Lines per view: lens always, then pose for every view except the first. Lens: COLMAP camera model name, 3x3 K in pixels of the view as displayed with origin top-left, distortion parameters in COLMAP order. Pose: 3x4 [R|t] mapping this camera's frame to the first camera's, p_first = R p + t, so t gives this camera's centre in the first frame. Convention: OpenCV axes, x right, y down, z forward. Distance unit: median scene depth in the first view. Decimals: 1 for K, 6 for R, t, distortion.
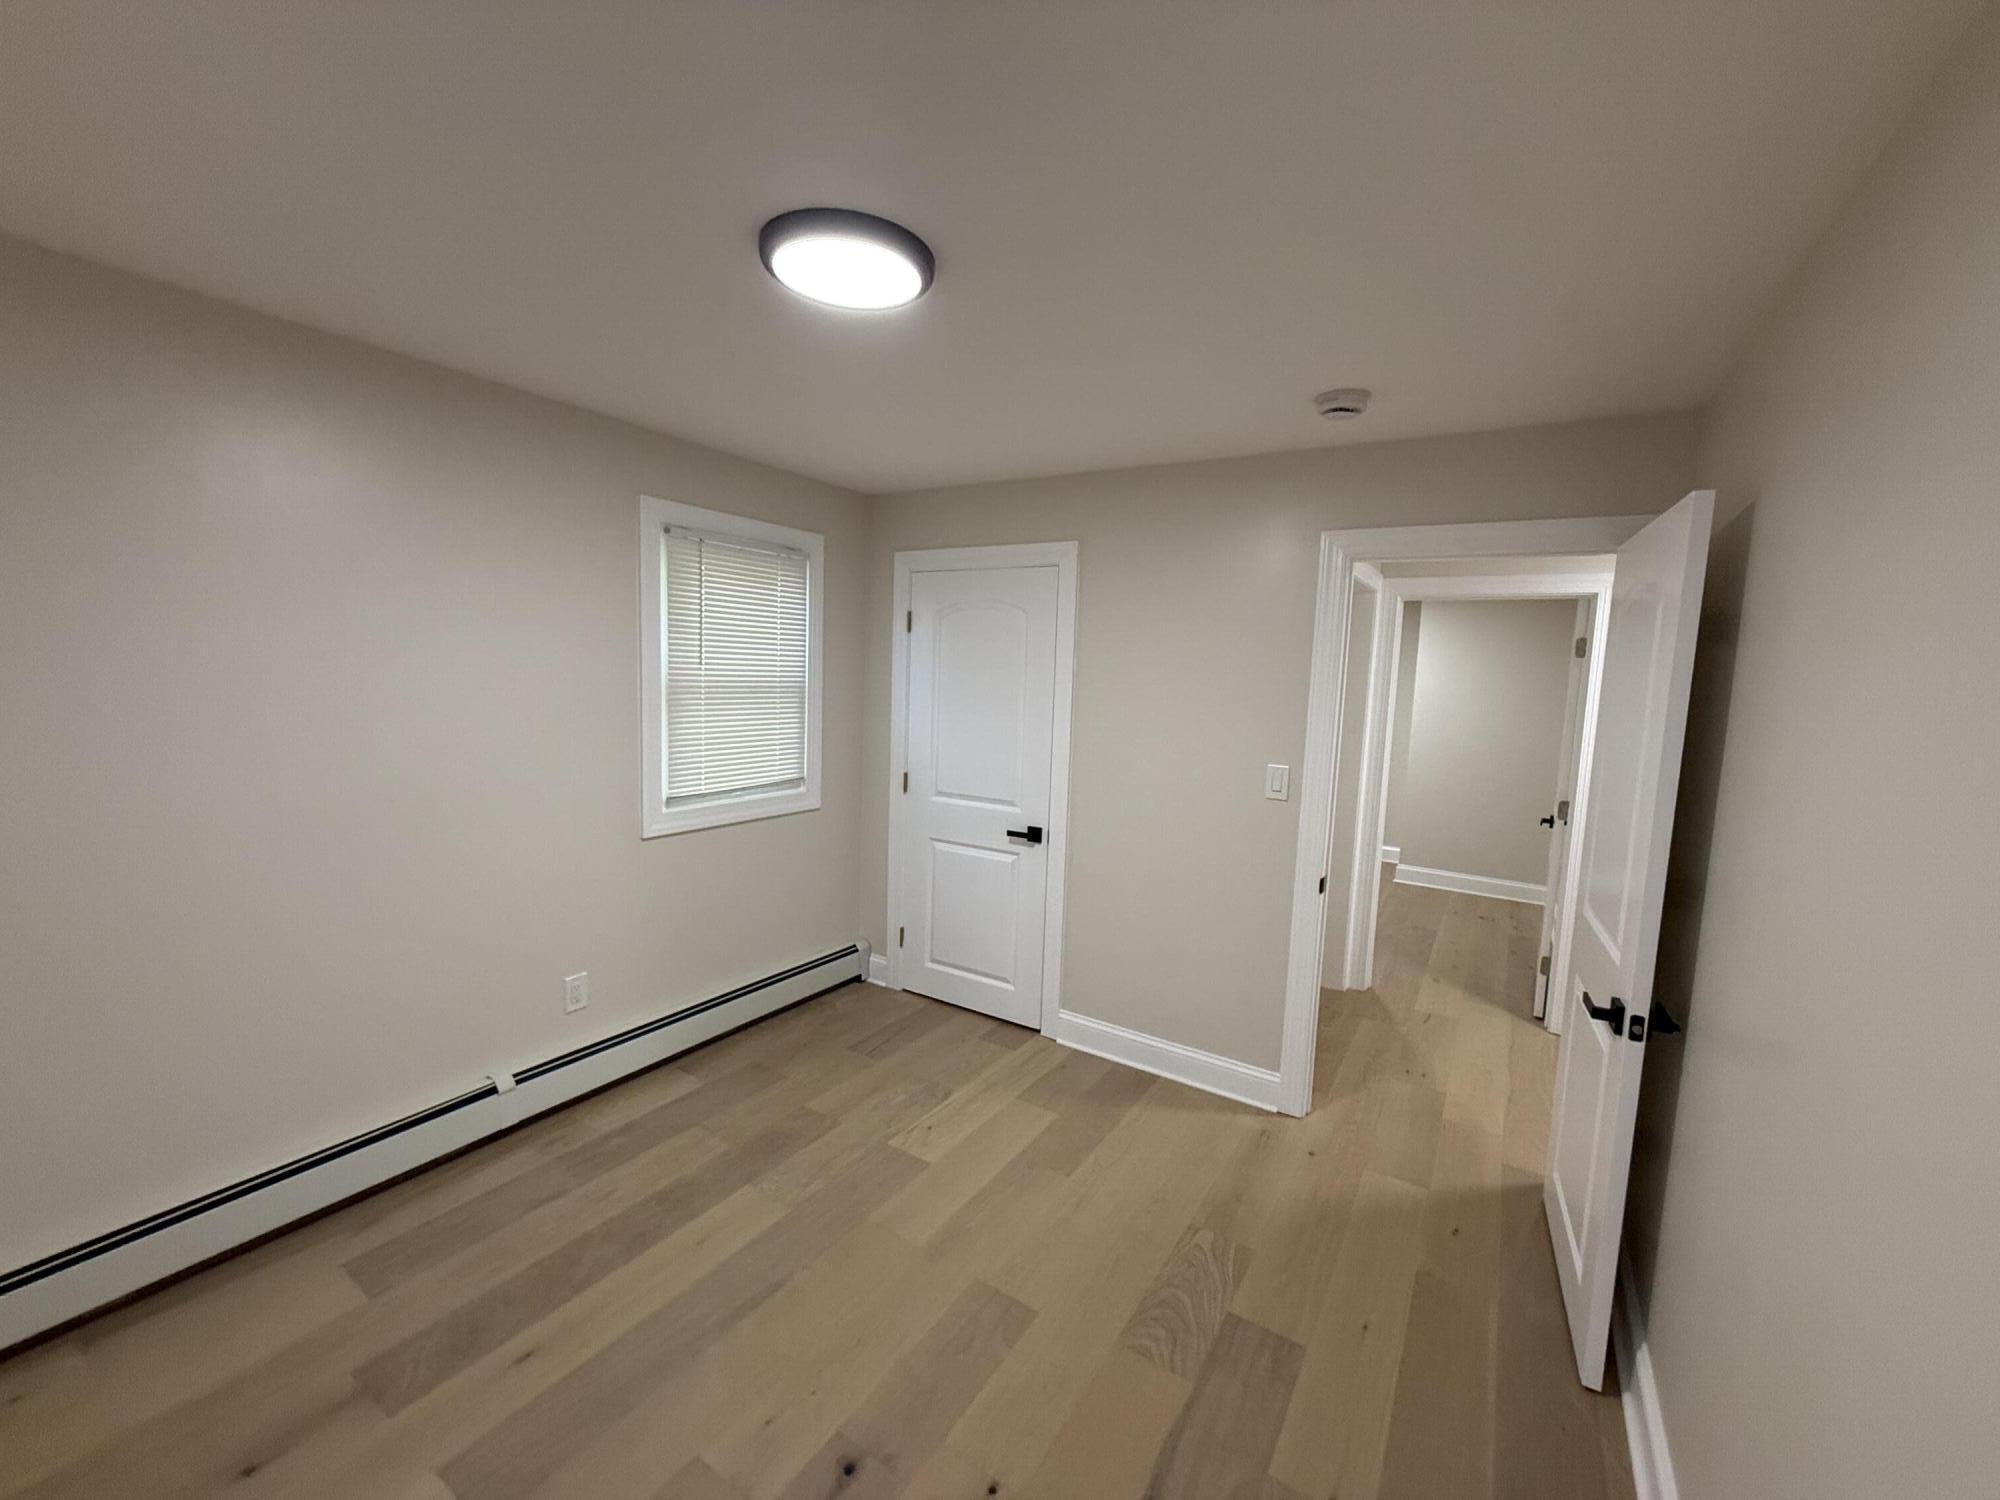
lens RADIAL K [[800.2, 0, 1006.7], [0, 800.2, 750.0], [0, 0, 1]] dist [0.000071, -0.000143]
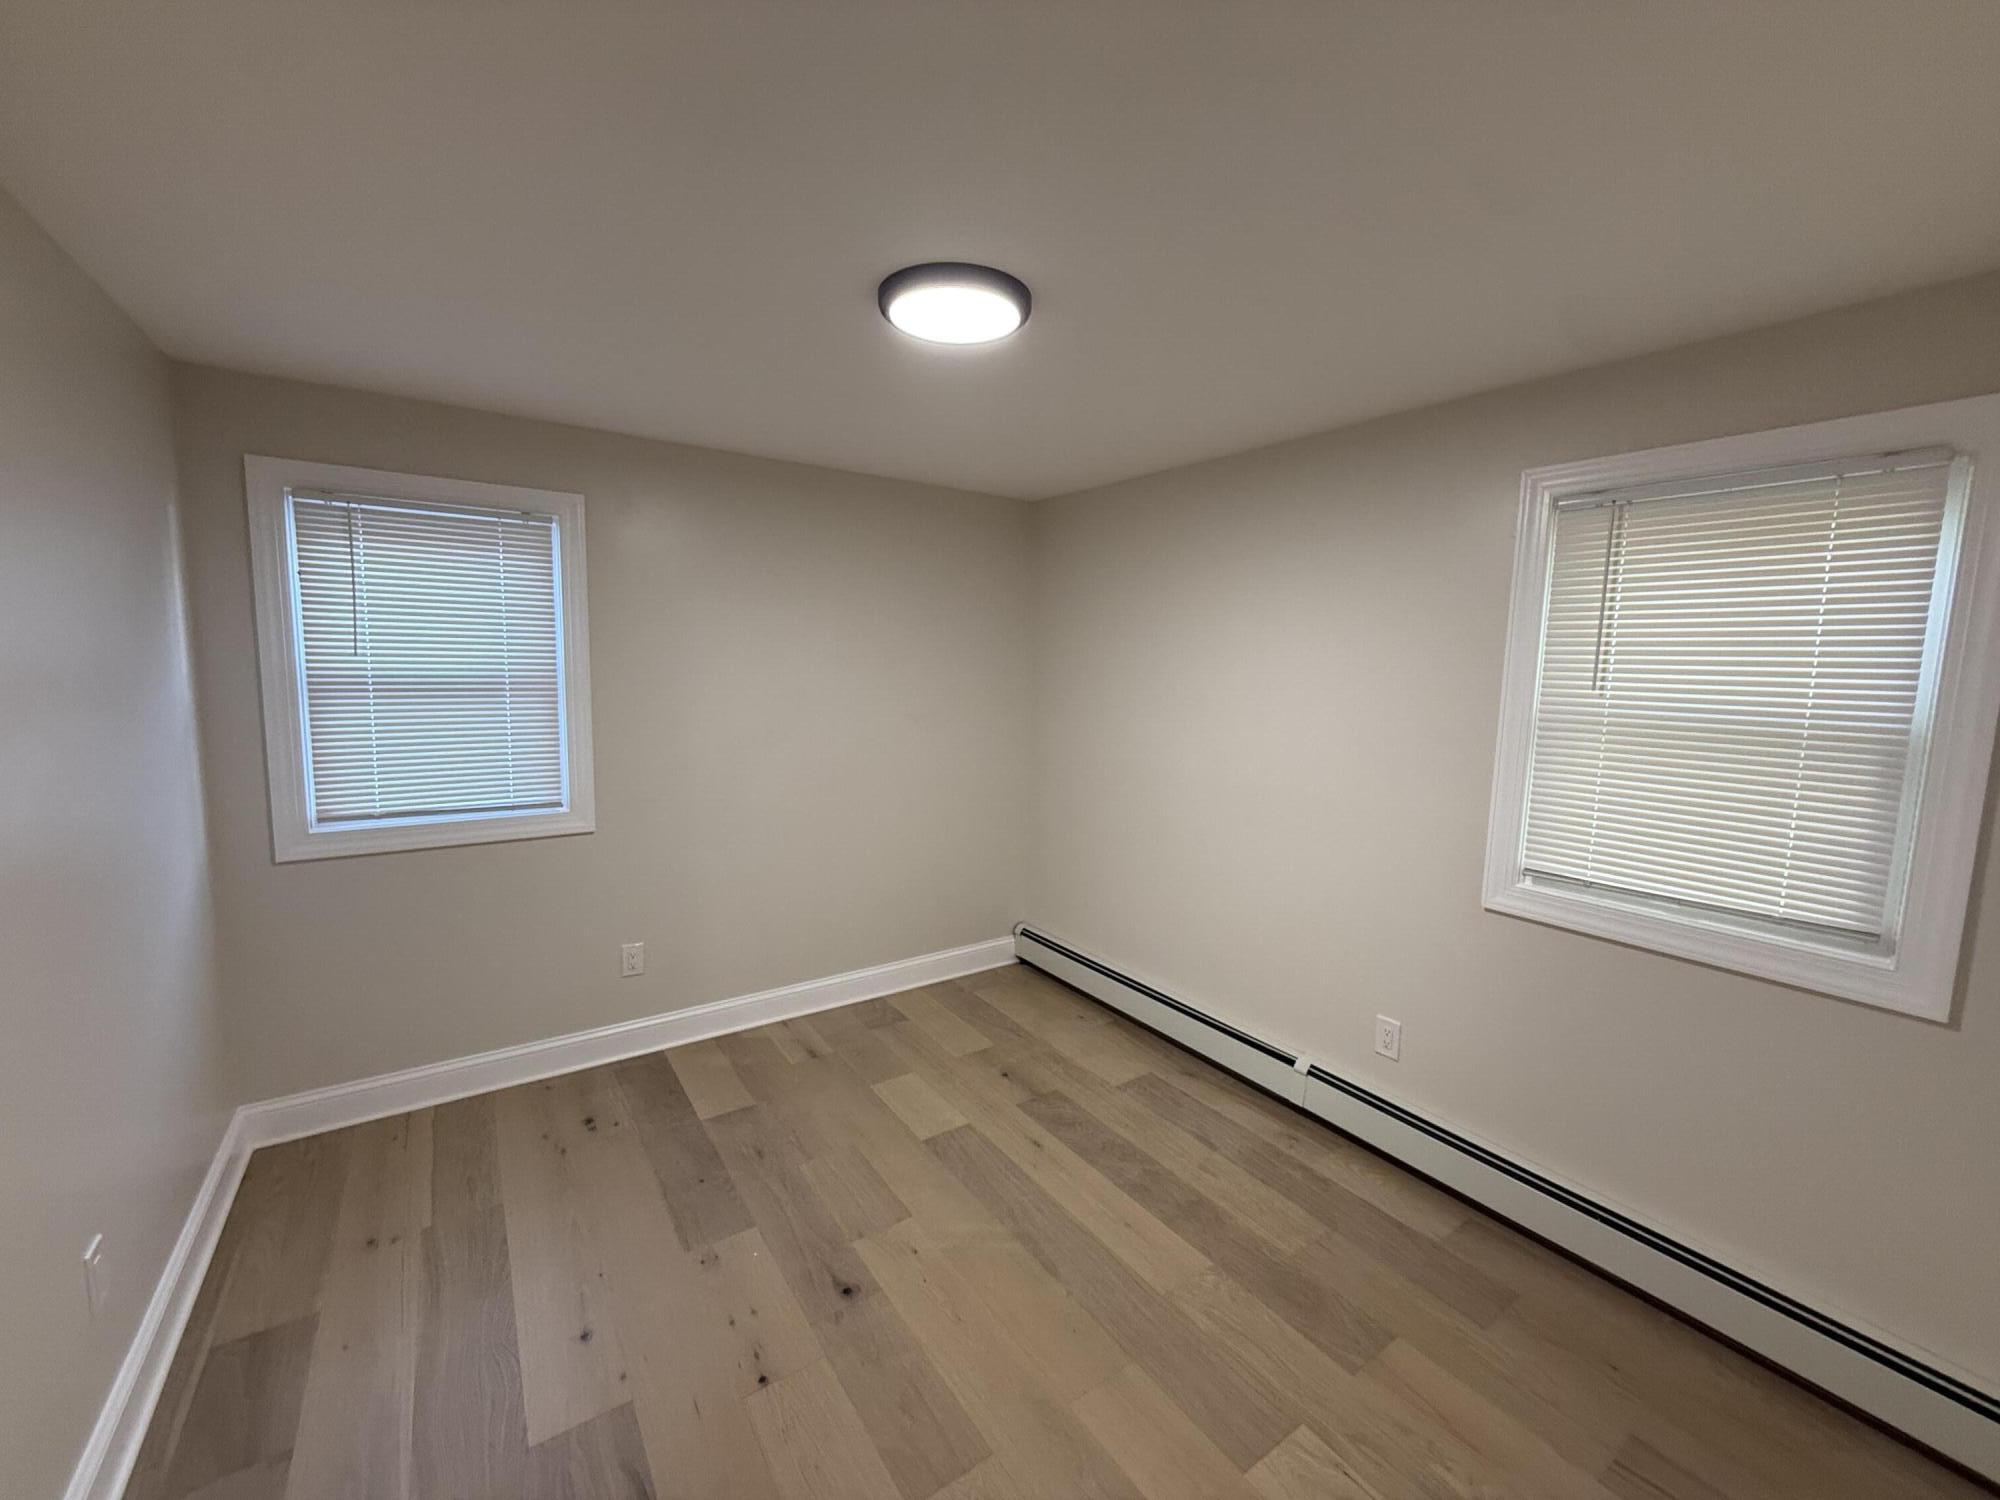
lens RADIAL K [[789.1, 0, 1000.0], [0, 789.1, 750.0], [0, 0, 1]] dist [-0.010995, -0.000087]
pose [[-0.386095, 0.057787, -0.920647, 0.449116], [-0.133094, 0.984104, 0.117586, -0.072163], [0.912807, 0.167932, -0.372266, 0.853963]]
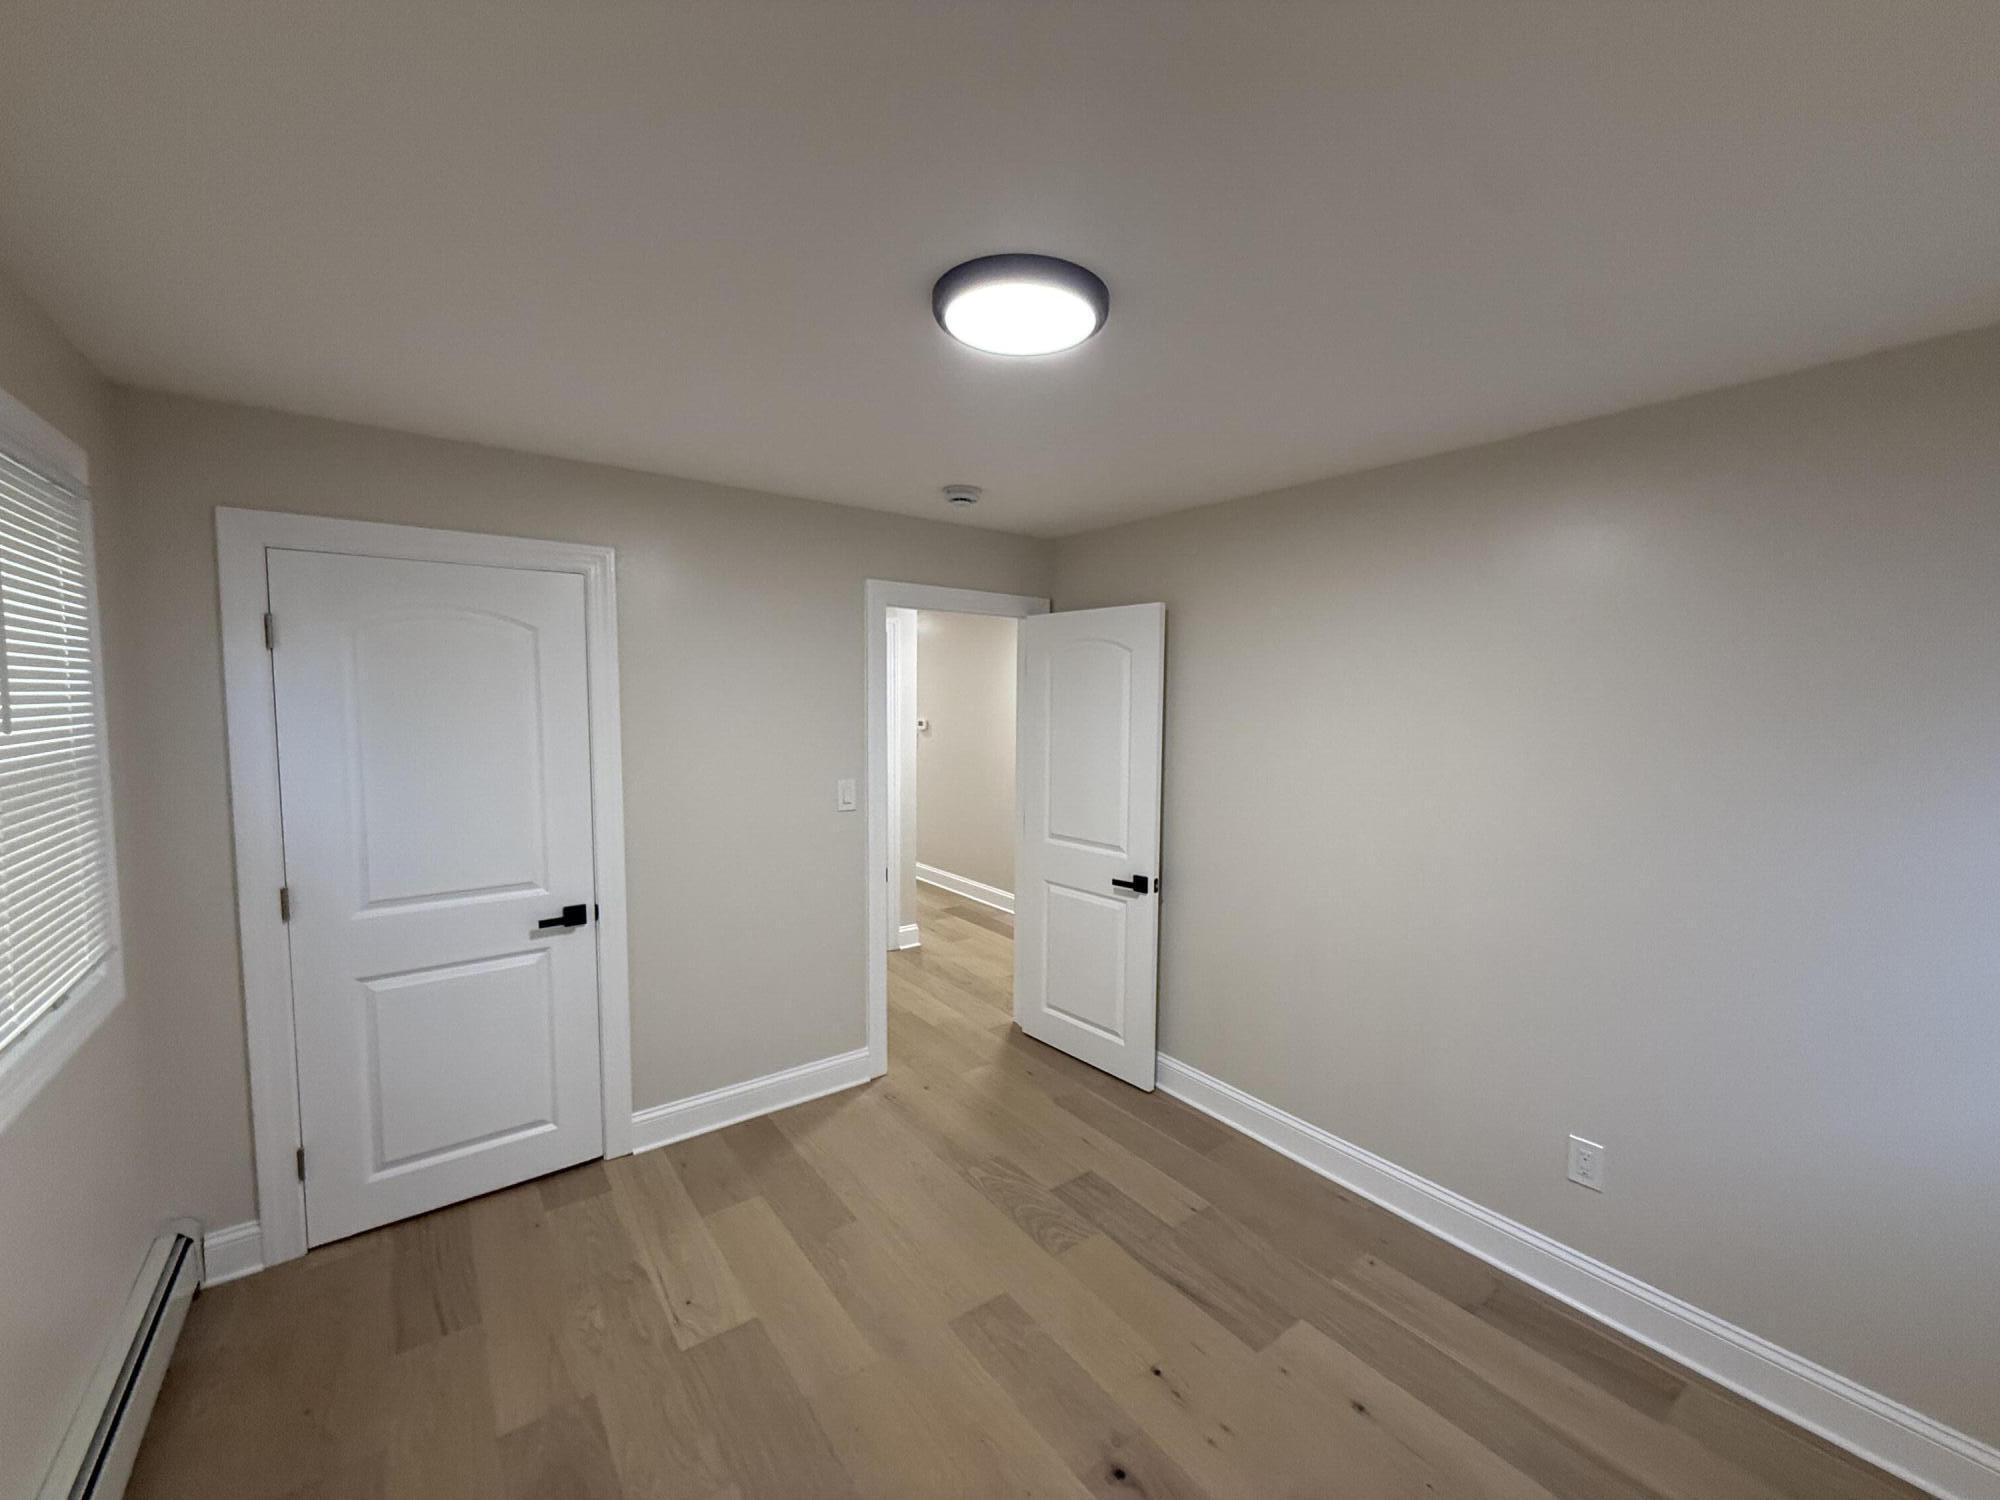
lens RADIAL K [[803.2, 0, 1000.0], [0, 803.2, 750.0], [0, 0, 1]] dist [-0.001570, -0.000468]
pose [[0.351629, -0.098565, 0.930936, -0.633163], [0.102240, 0.992537, 0.066470, -0.076054], [-0.930540, 0.071806, 0.359082, 0.386083]]
